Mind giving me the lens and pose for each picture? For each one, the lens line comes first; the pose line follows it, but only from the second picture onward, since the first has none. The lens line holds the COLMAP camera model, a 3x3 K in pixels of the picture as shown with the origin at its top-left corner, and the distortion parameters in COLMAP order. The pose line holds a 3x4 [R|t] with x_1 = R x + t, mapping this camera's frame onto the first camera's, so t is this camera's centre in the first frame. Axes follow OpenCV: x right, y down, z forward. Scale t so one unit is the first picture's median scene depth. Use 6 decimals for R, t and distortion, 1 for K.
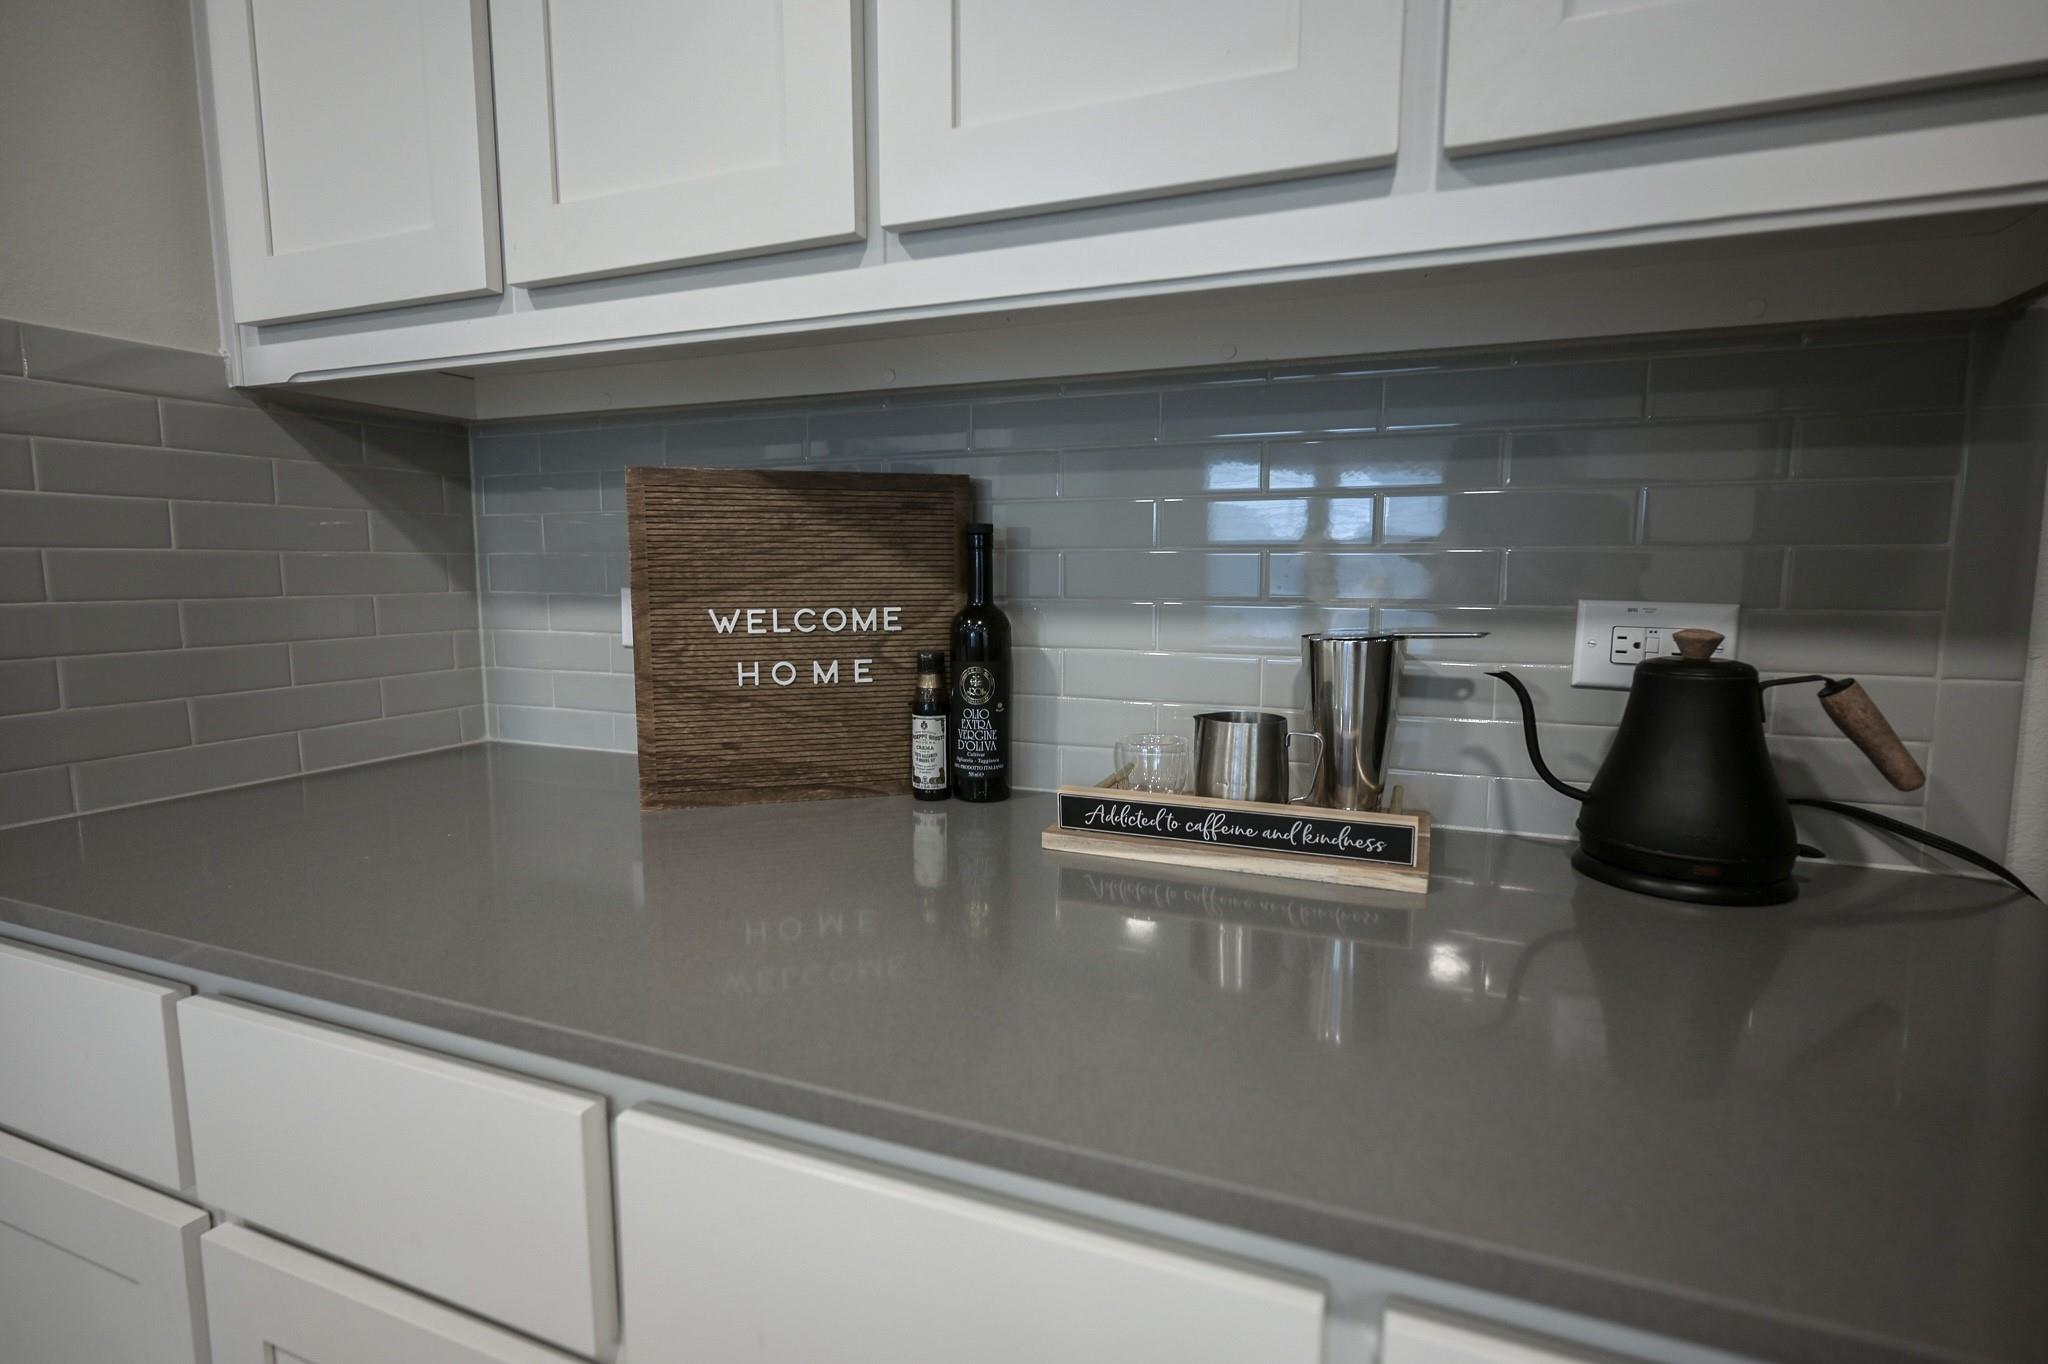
lens RADIAL K [[983.6, 0, 1024.0], [0, 983.6, 682.0], [0, 0, 1]] dist [-0.000888, -0.000174]
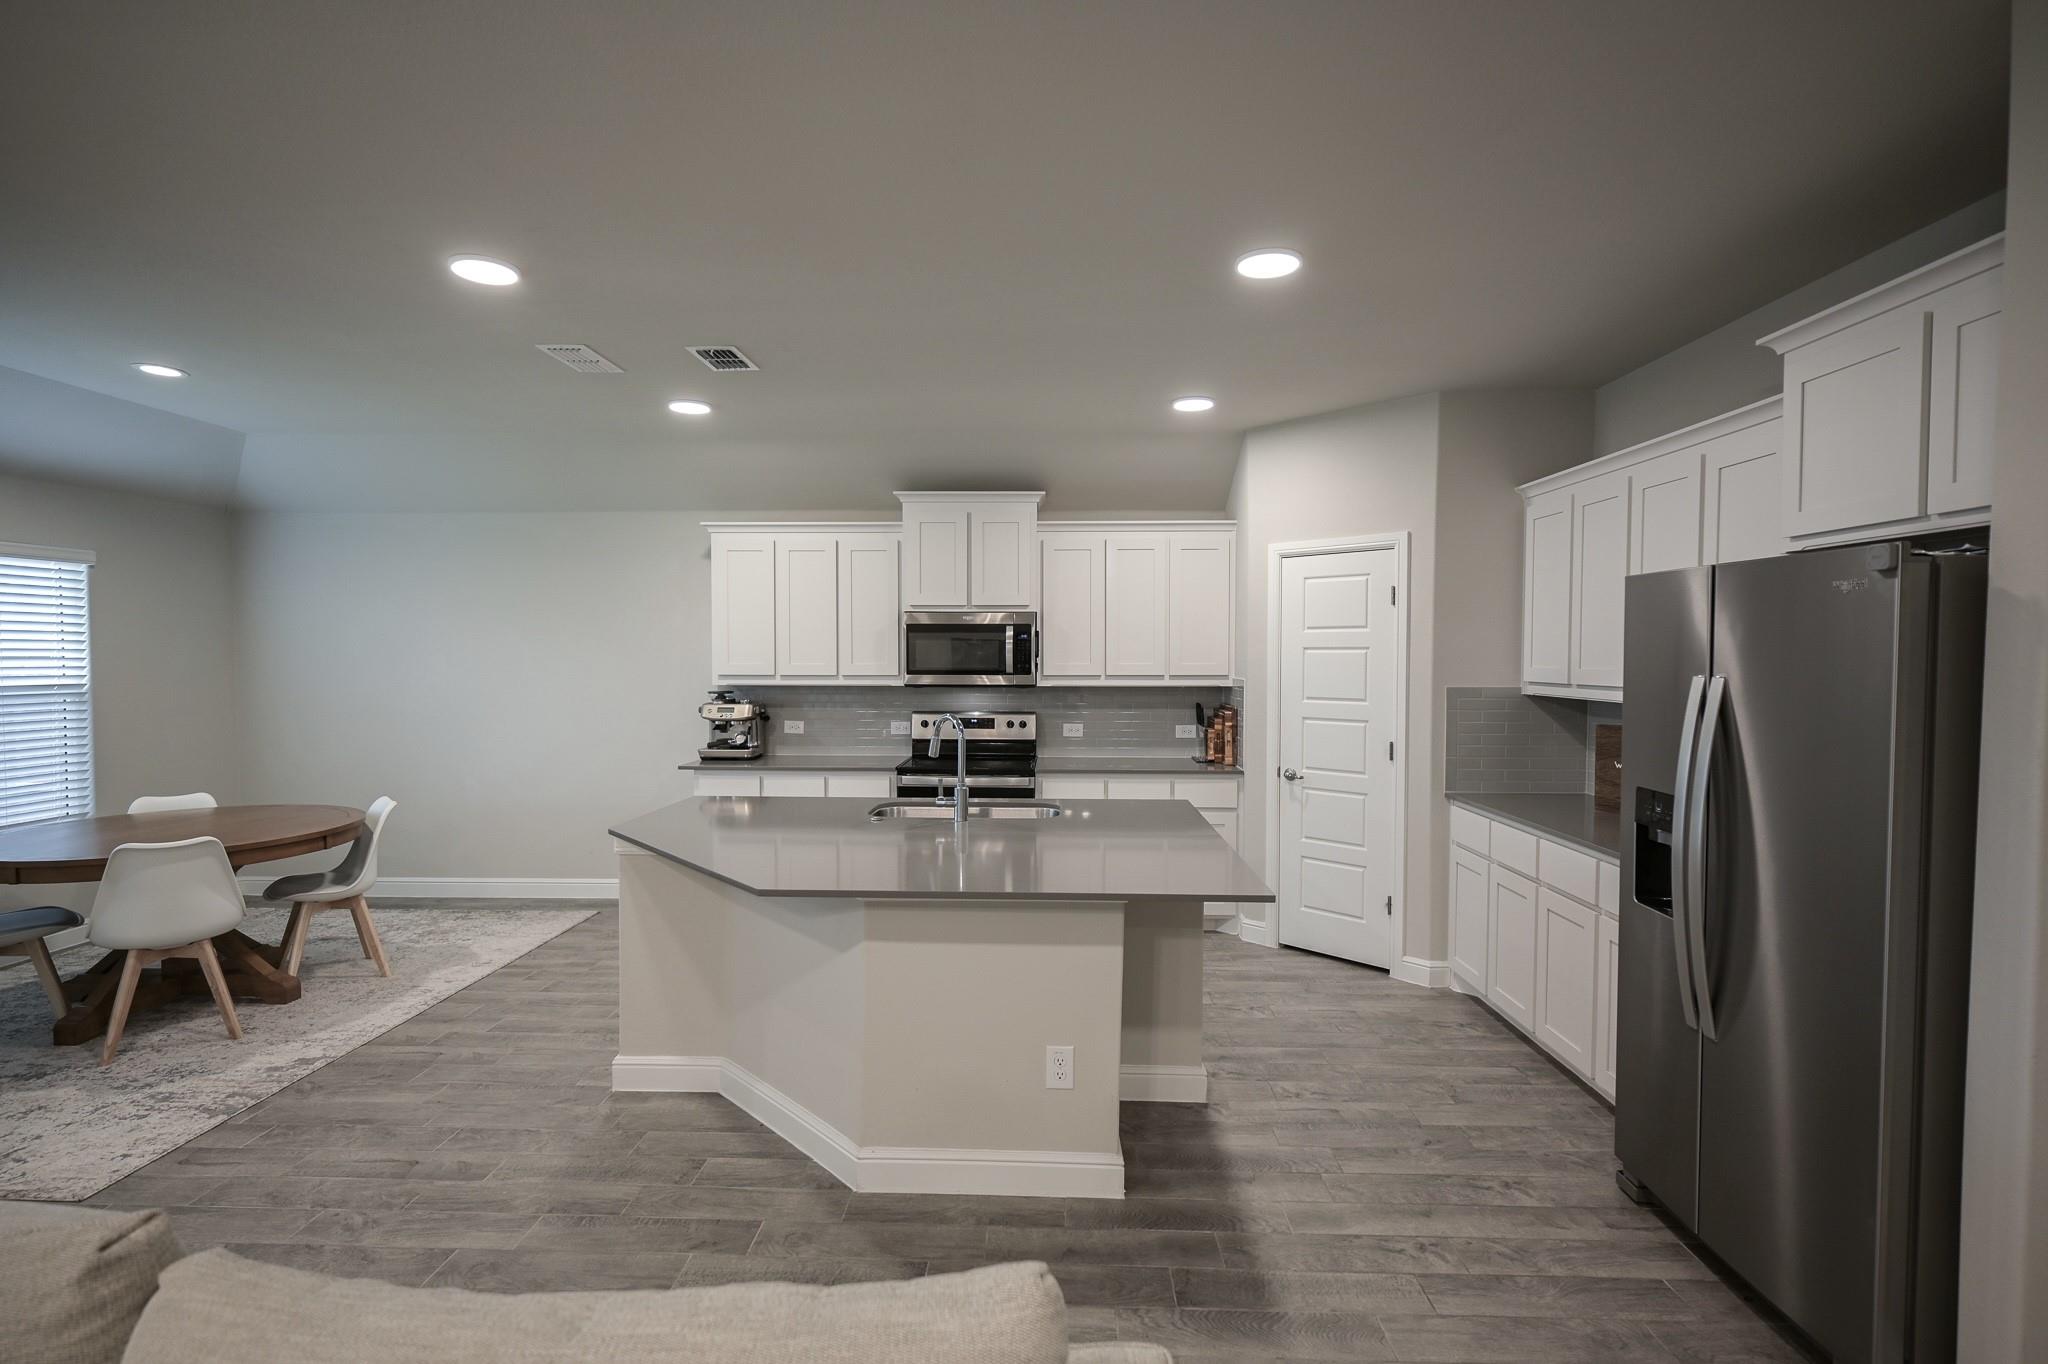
lens RADIAL K [[983.6, 0, 1024.0], [0, 983.6, 682.0], [0, 0, 1]] dist [-0.000888, -0.000174]
pose [[0.345057, 0.027005, -0.938193, 2.506340], [-0.109200, 0.993953, -0.011553, -0.085509], [0.932207, 0.106437, 0.345920, -2.547462]]
